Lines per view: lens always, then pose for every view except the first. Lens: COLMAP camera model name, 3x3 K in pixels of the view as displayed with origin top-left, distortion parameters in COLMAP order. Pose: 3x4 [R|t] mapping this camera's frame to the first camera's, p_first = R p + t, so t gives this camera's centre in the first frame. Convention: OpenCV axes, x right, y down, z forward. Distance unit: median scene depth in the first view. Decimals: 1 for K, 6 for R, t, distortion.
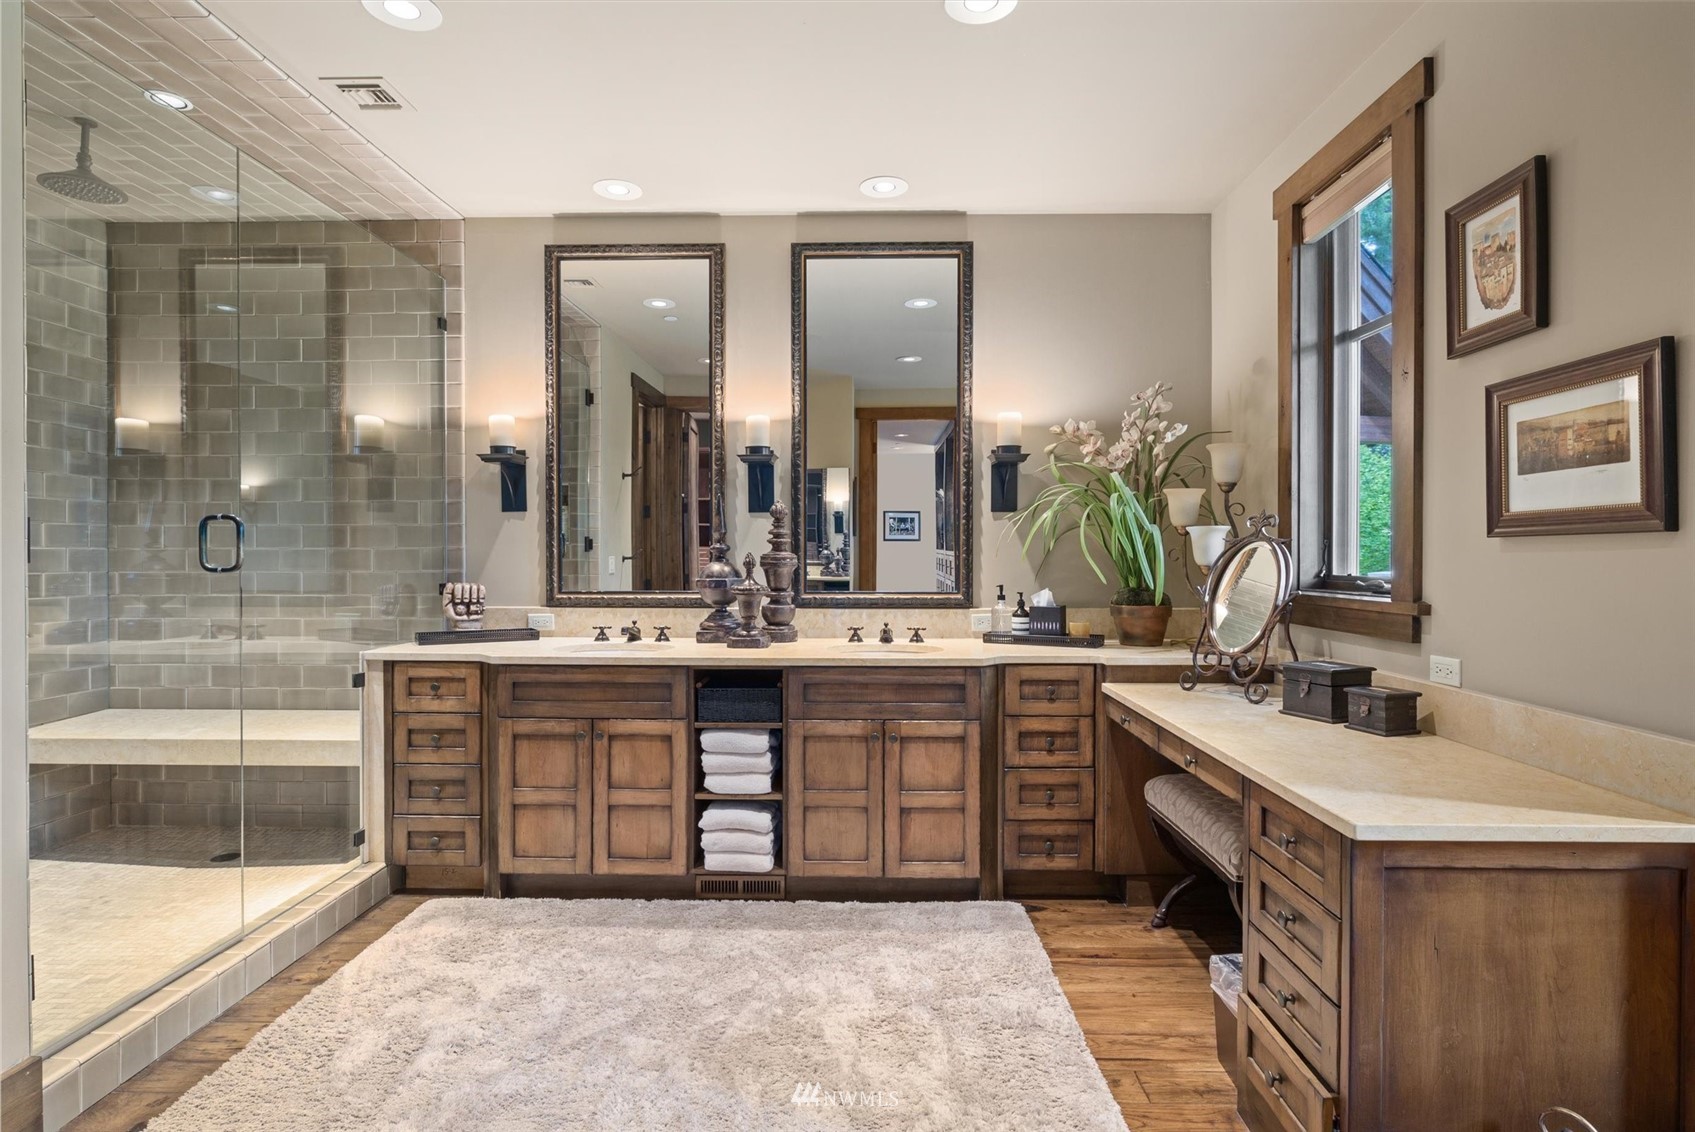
lens RADIAL K [[927.5, 0, 846.3], [0, 927.5, 558.5], [0, 0, 1]] dist [-0.006372, 0.000348]
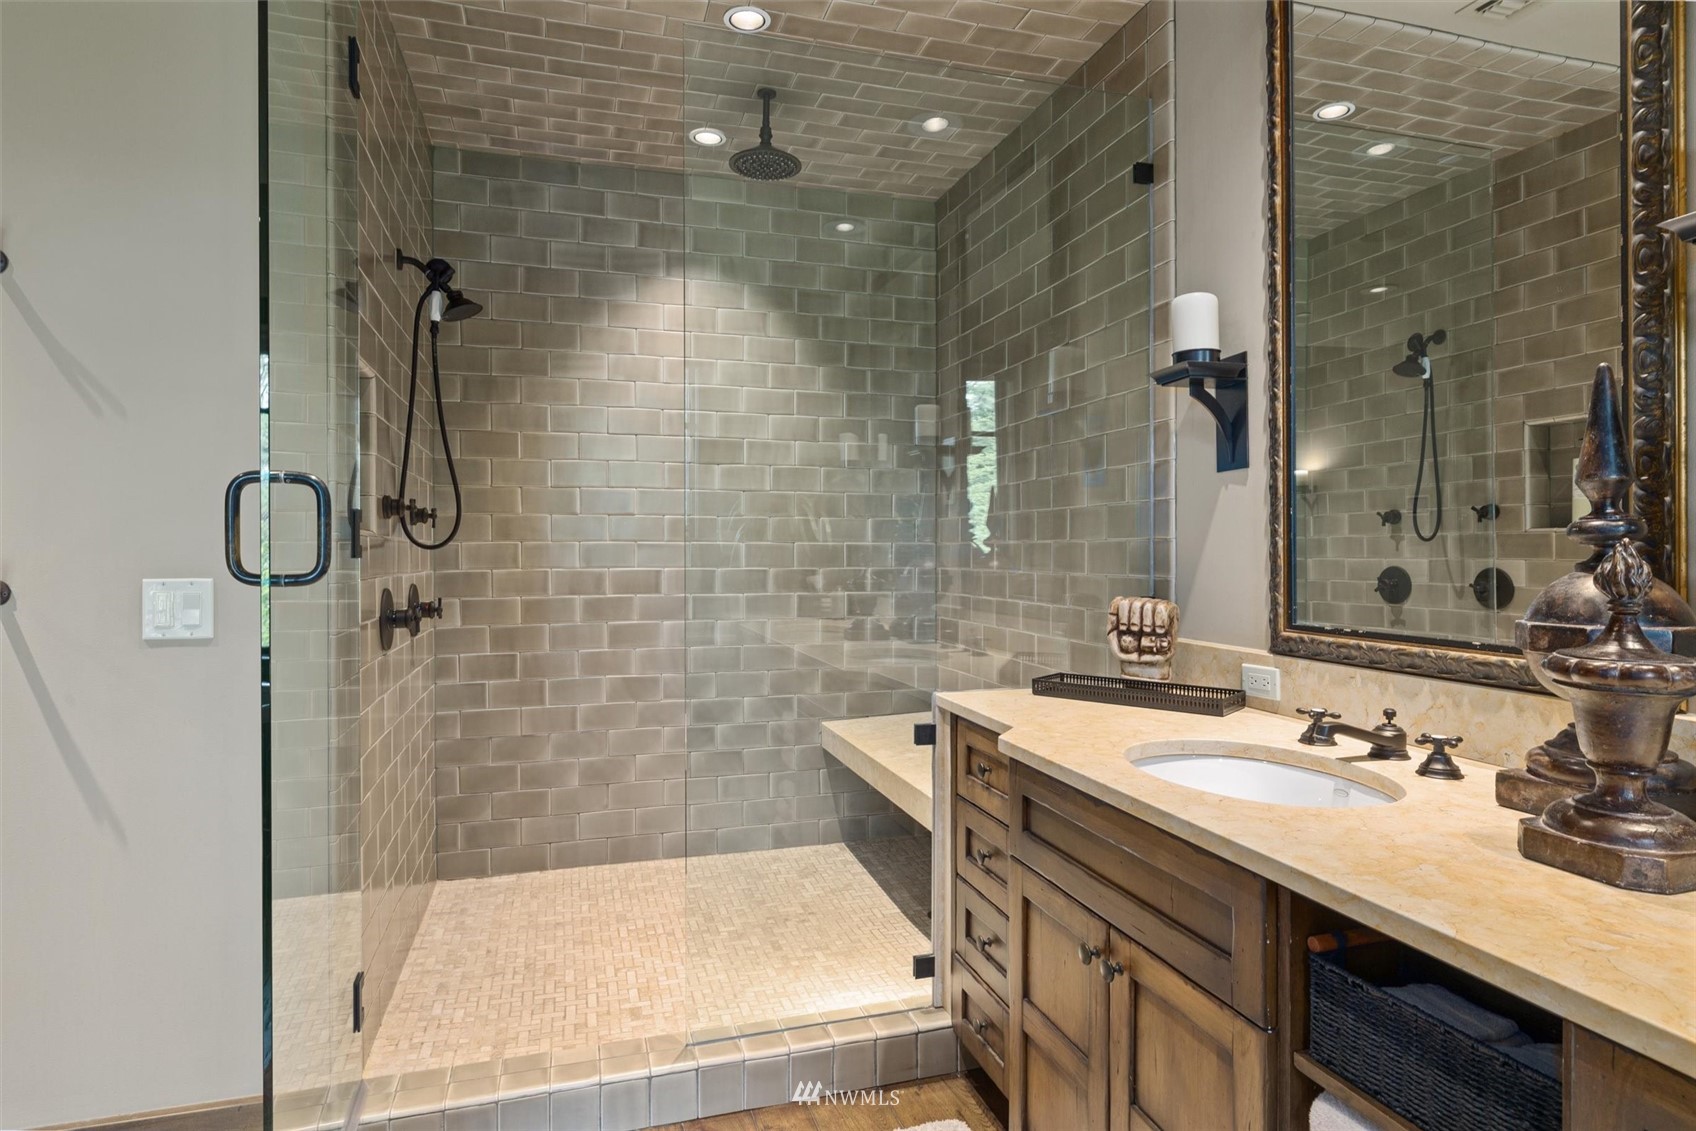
lens RADIAL K [[928.1, 0, 845.1], [0, 928.1, 551.9], [0, 0, 1]] dist [-0.006372, 0.000348]
pose [[0.301602, 0.002200, -0.953431, 0.091208], [-0.006116, 0.999981, 0.000372, -0.001944], [0.953414, 0.005719, 0.301610, 0.648021]]
